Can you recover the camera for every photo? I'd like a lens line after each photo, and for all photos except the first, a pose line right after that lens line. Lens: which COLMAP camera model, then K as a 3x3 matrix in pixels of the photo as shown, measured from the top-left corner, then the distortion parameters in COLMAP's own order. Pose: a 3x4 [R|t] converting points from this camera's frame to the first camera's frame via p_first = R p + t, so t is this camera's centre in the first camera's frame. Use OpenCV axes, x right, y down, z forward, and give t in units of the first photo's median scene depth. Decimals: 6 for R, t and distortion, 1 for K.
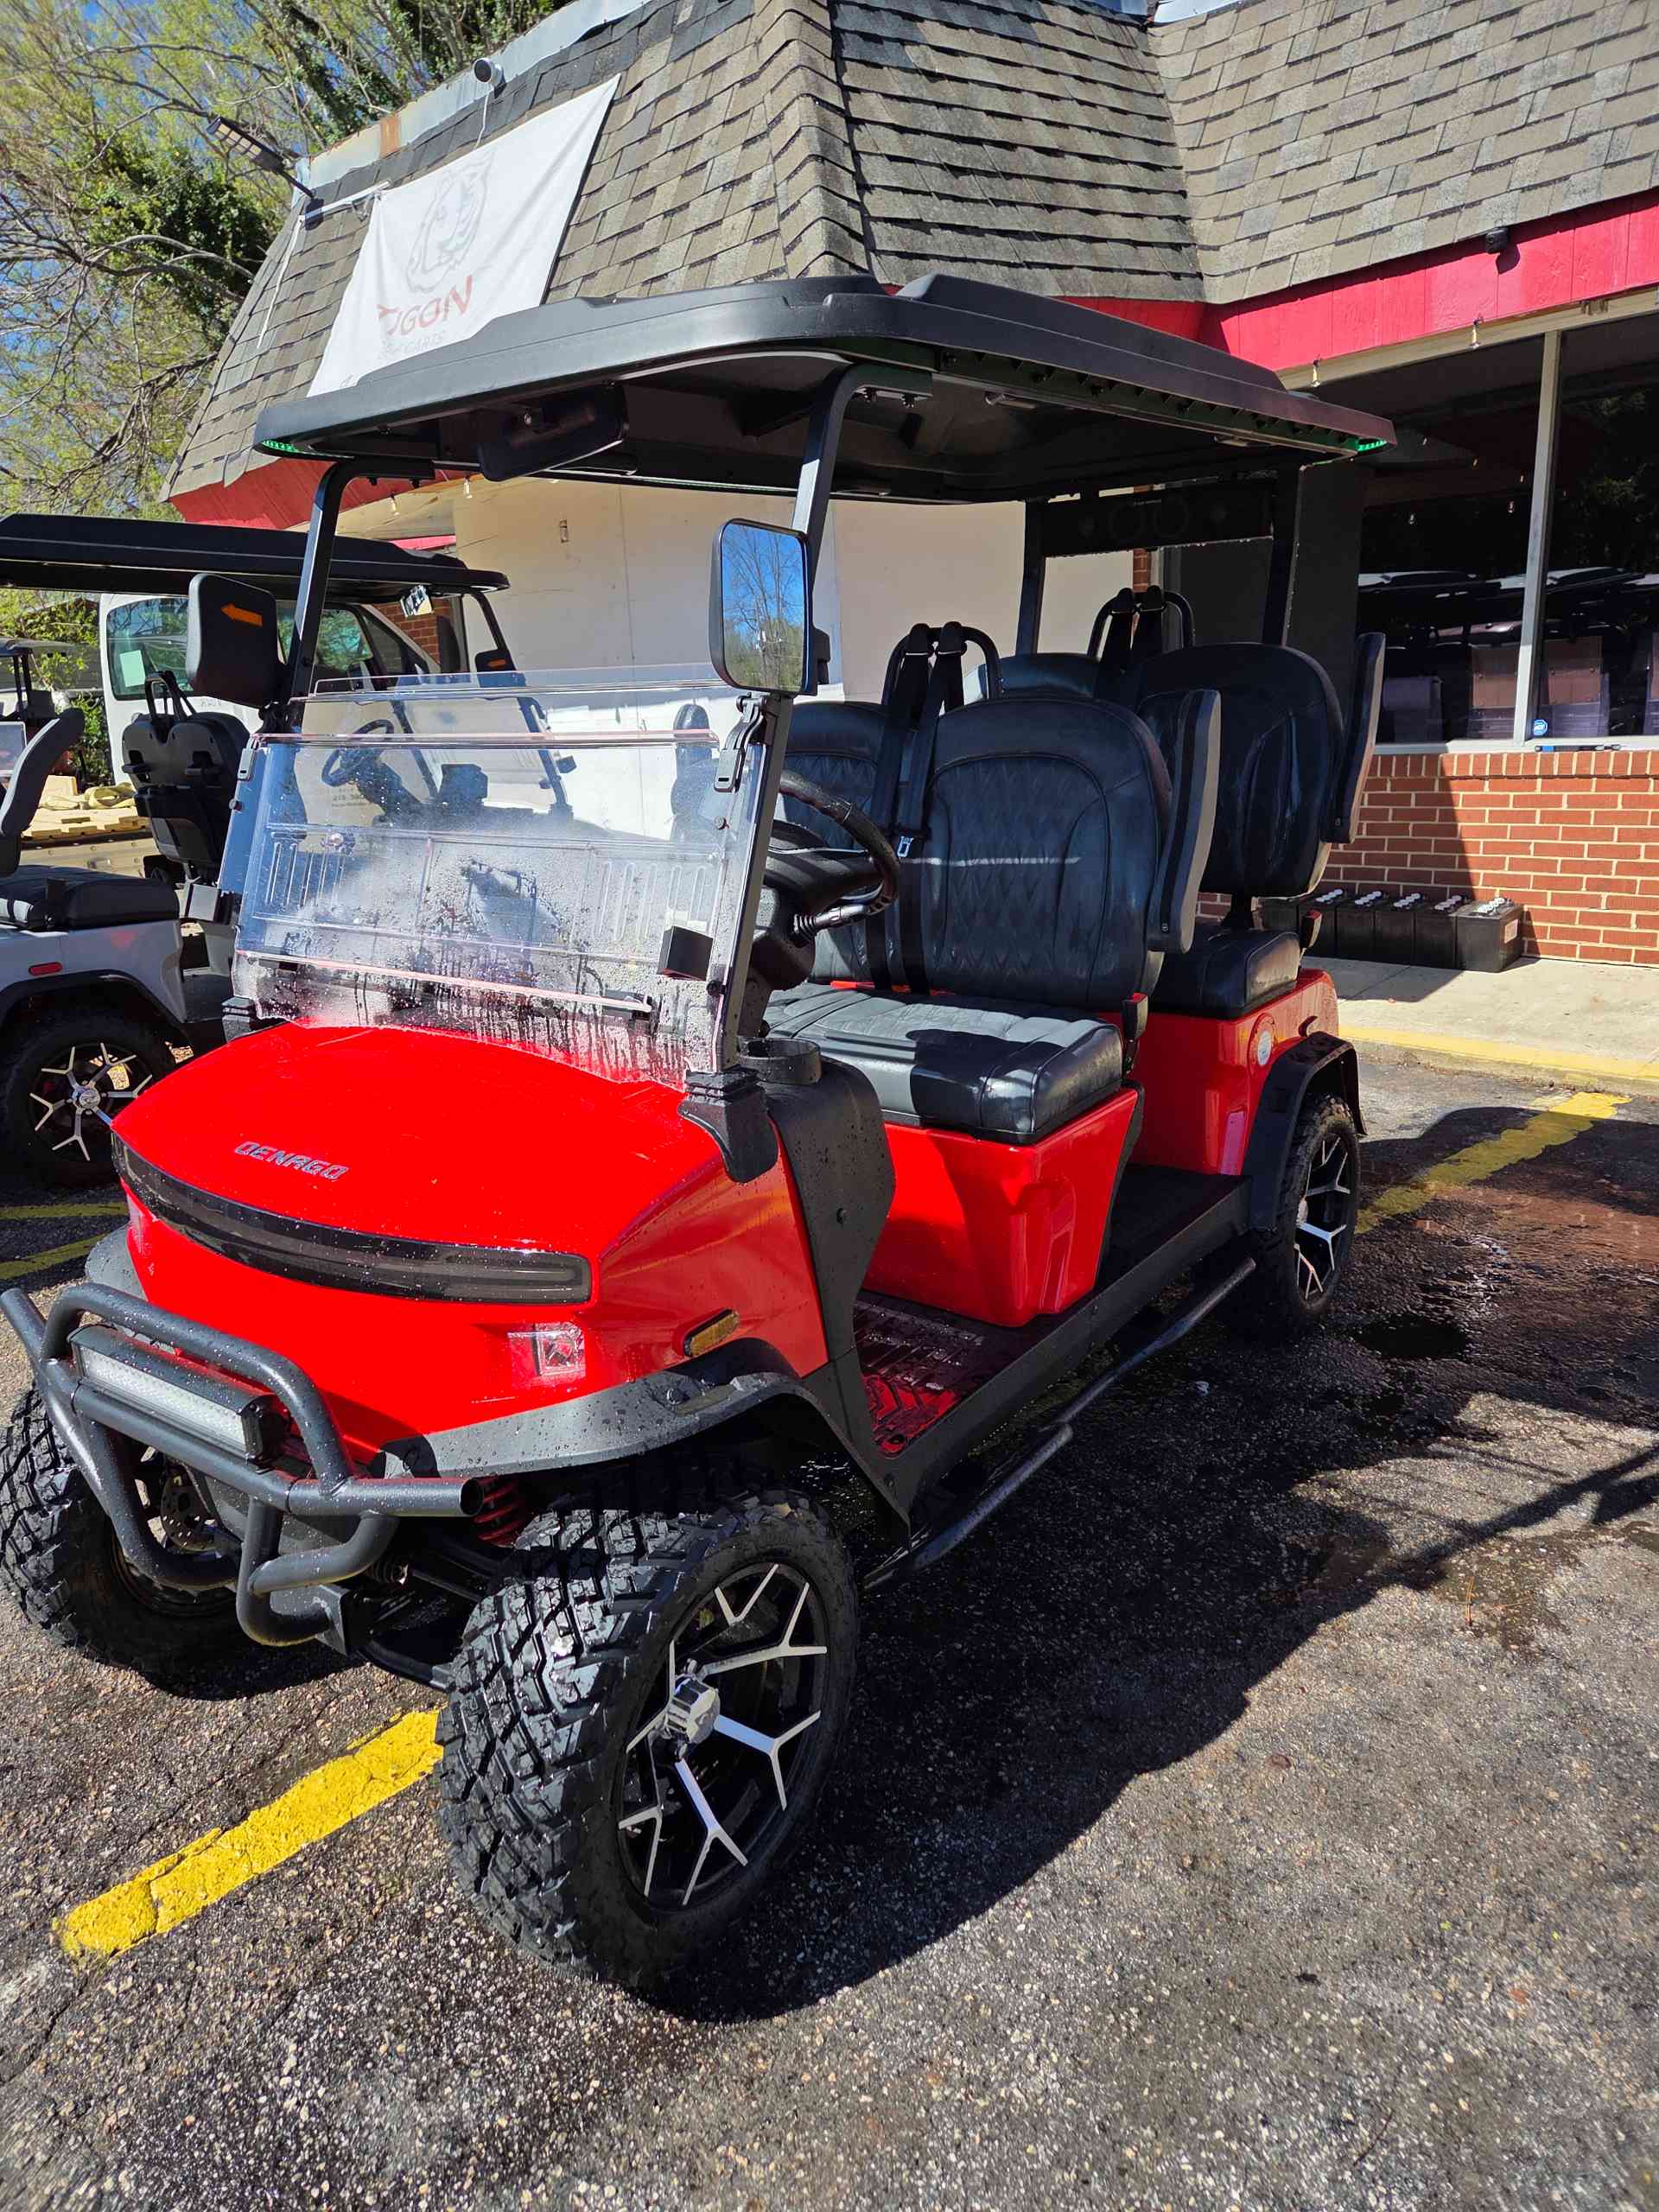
lens RADIAL K [[1448.6, 0, 809.9], [0, 1448.6, 1093.9], [0, 0, 1]] dist [0.070011, -0.051045]
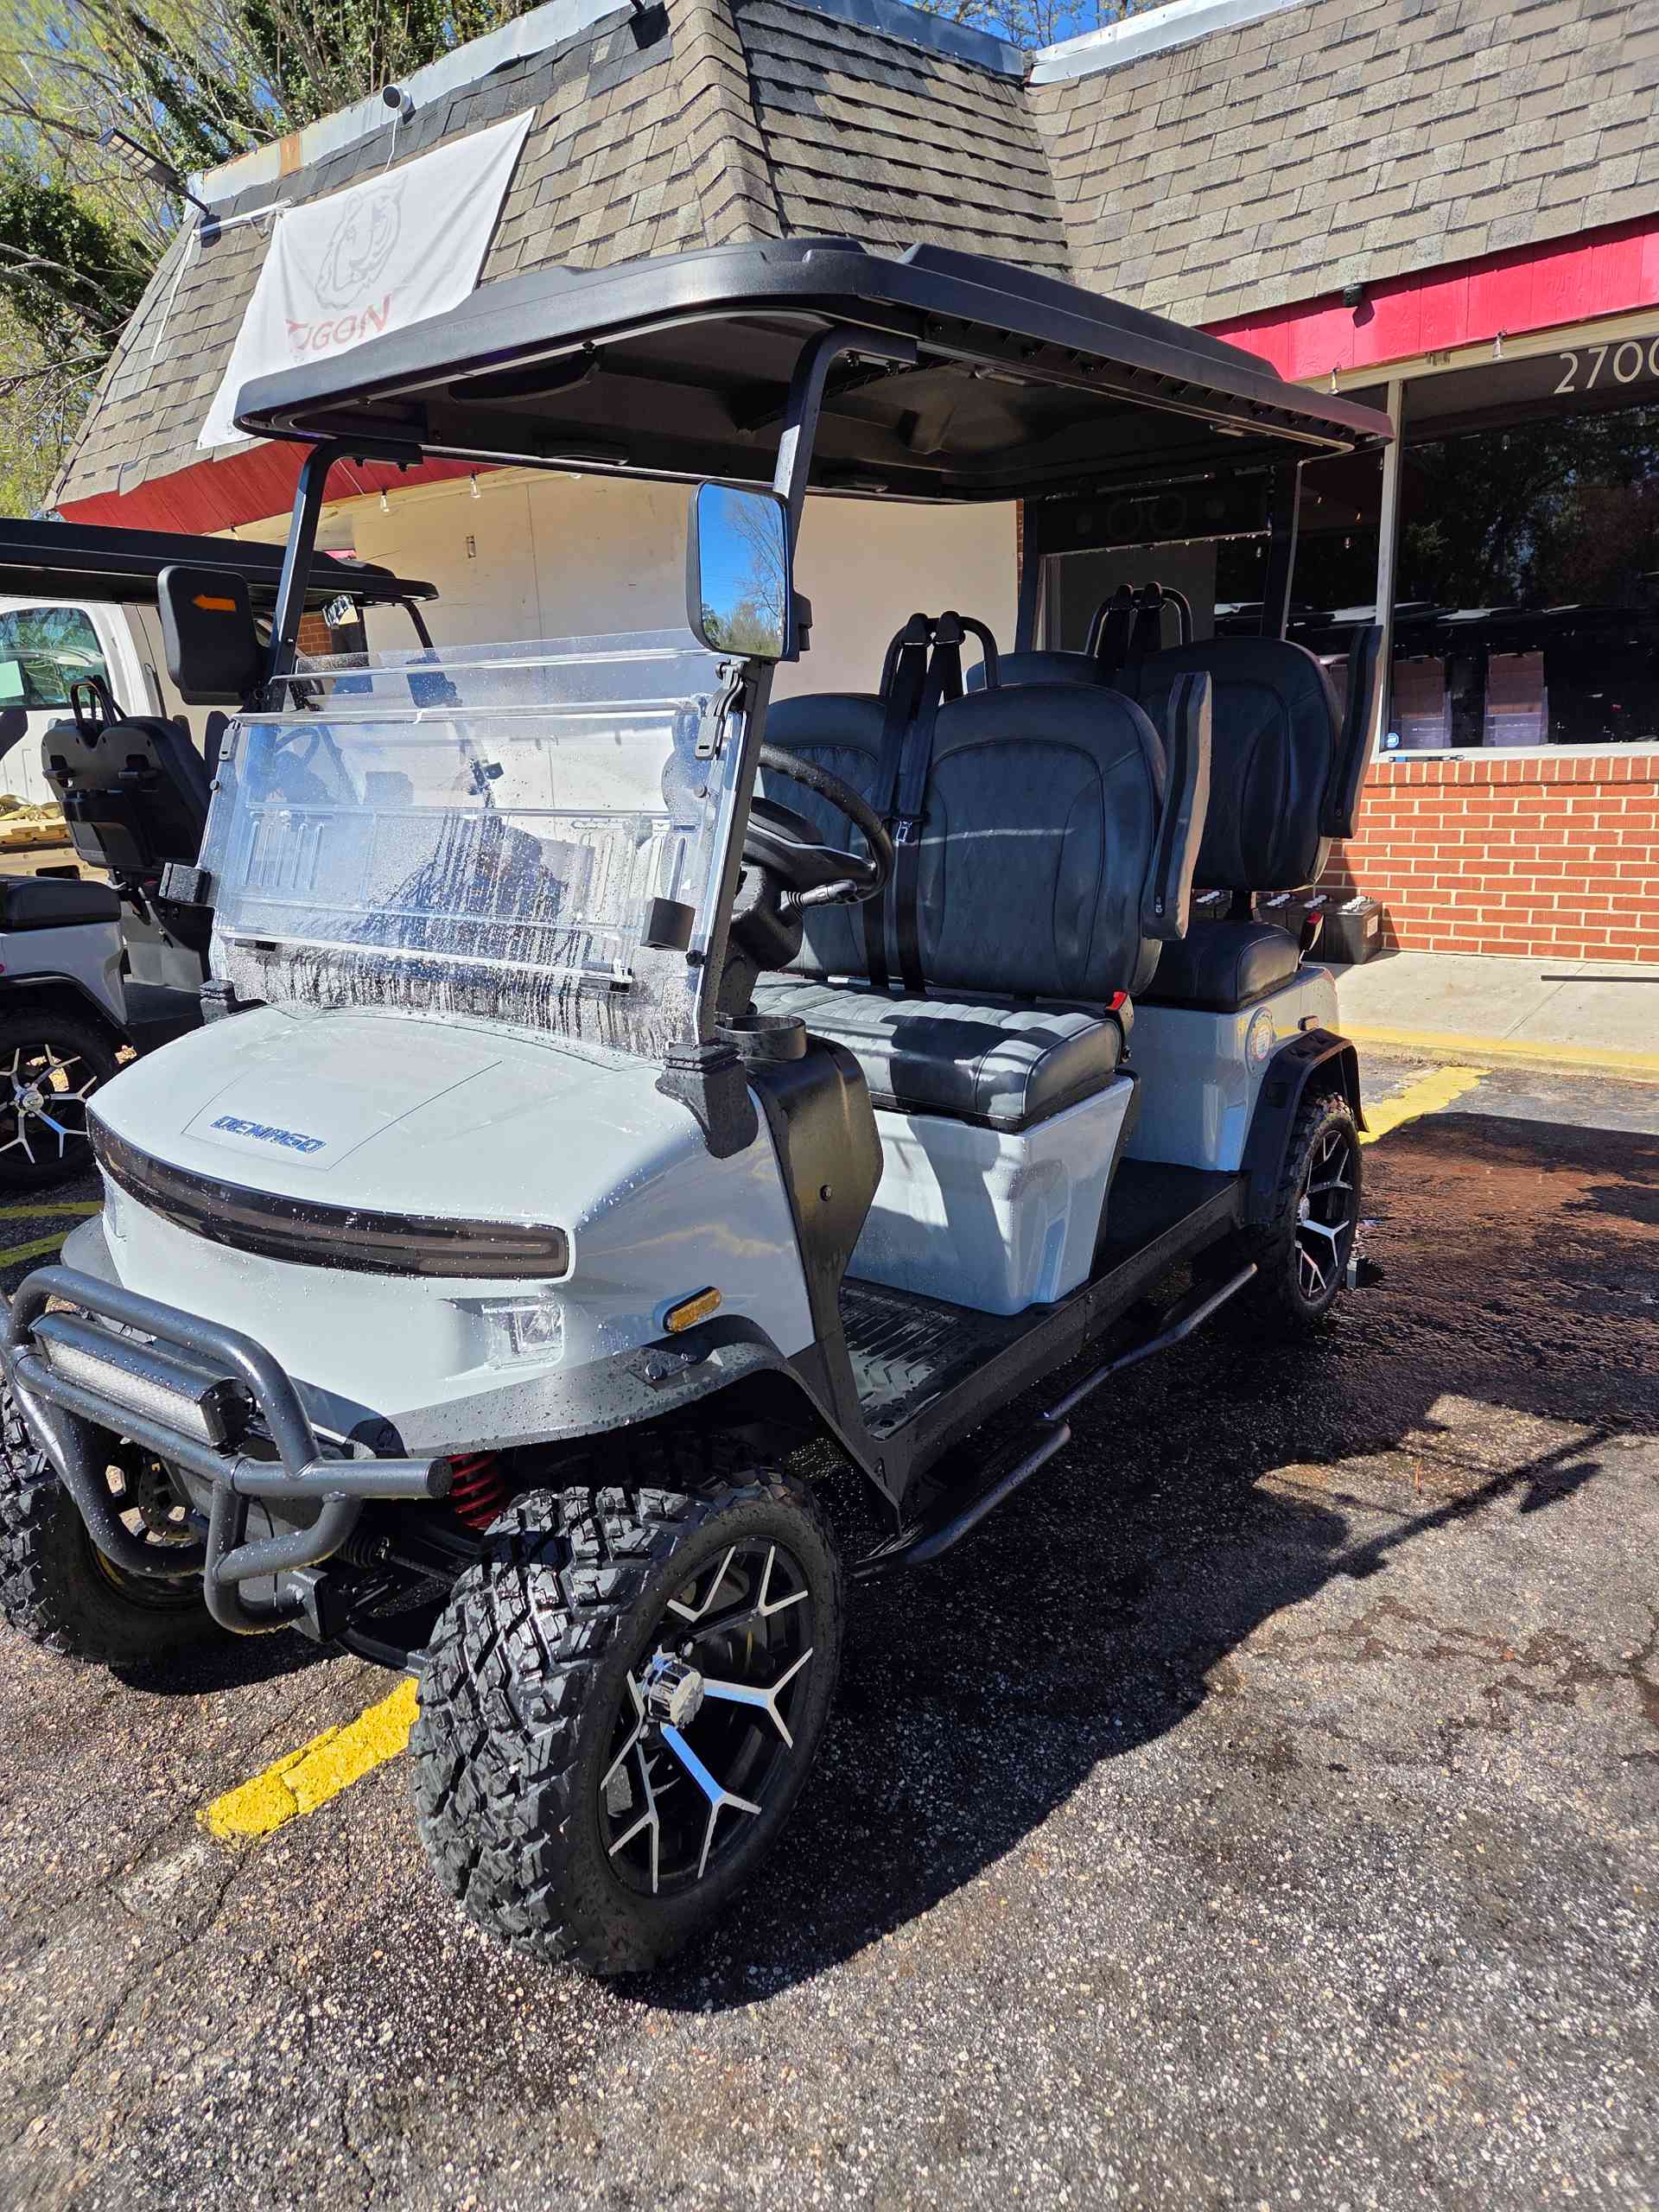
lens RADIAL K [[1444.7, 0, 815.2], [0, 1444.7, 1095.7], [0, 0, 1]] dist [0.074295, -0.052276]
pose [[0.994276, -0.023204, 0.104289, -0.062698], [0.024921, 0.999574, -0.015191, 0.026196], [-0.103892, 0.017703, 0.994431, -0.041872]]
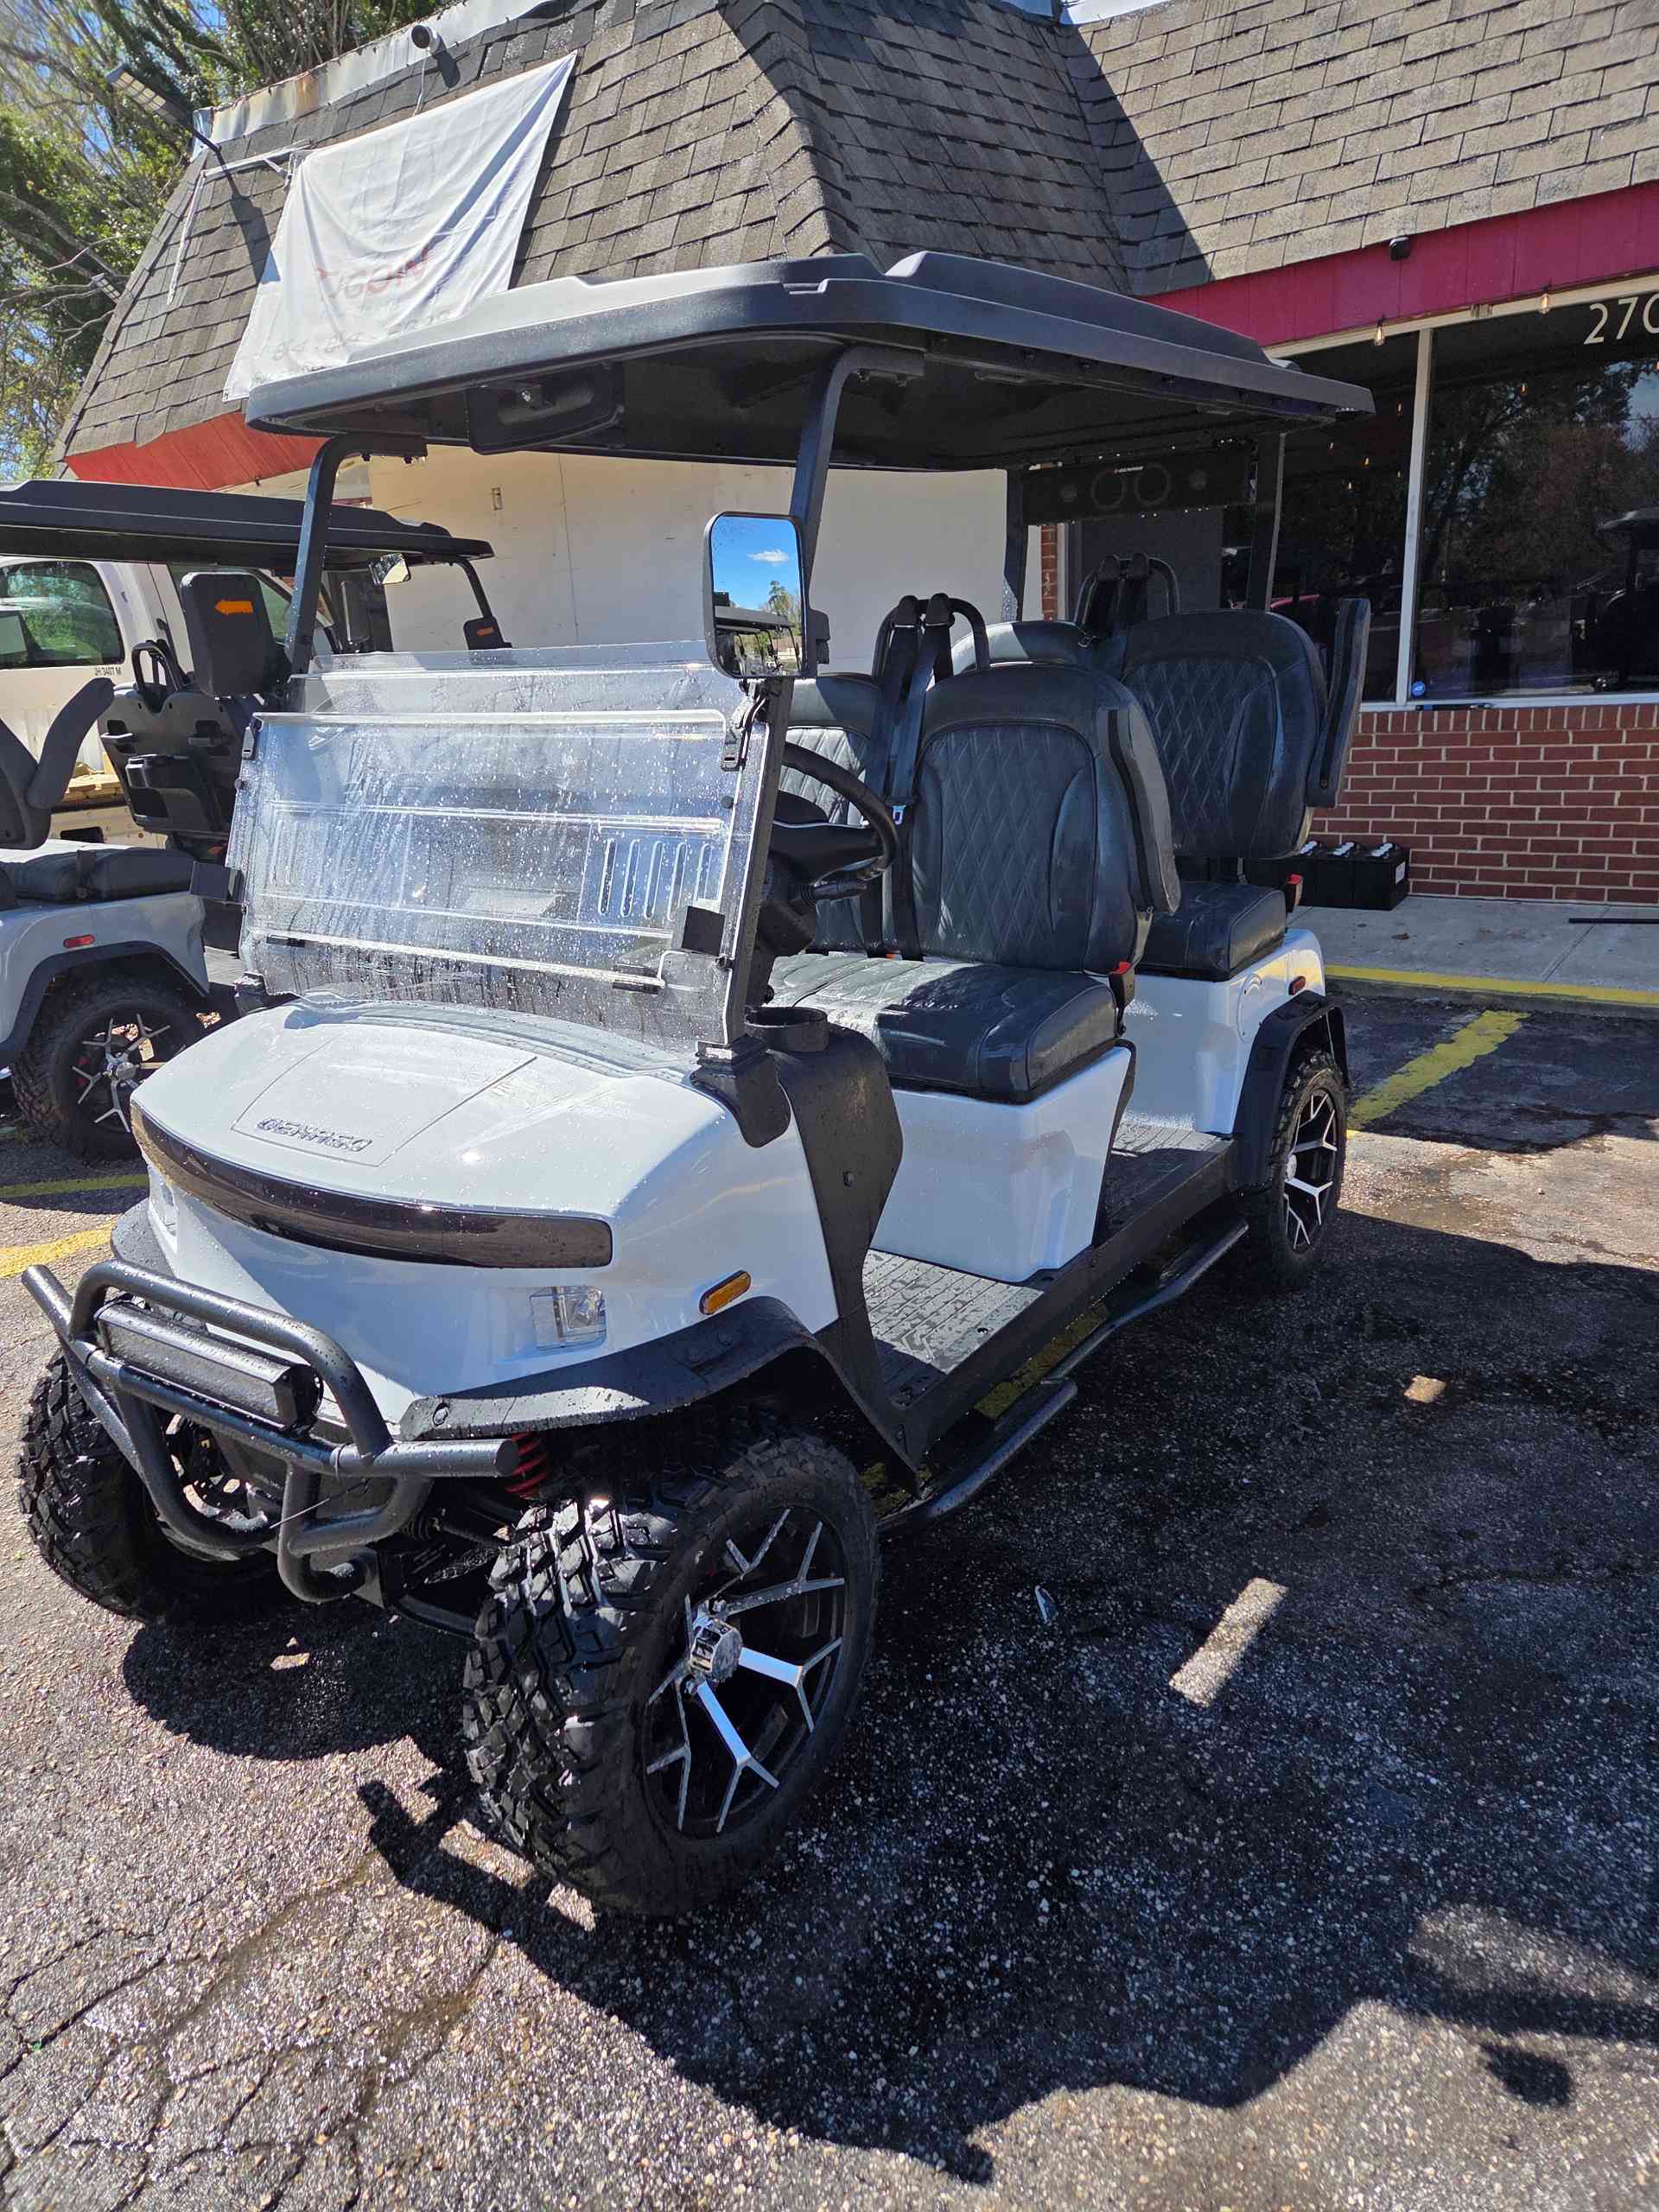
lens RADIAL K [[1449.9, 0, 817.5], [0, 1449.9, 1093.0], [0, 0, 1]] dist [0.076061, -0.054635]
pose [[0.989067, -0.045876, 0.140150, -0.153931], [0.043076, 0.998808, 0.022946, 0.014697], [-0.141036, -0.016658, 0.989864, -0.054598]]
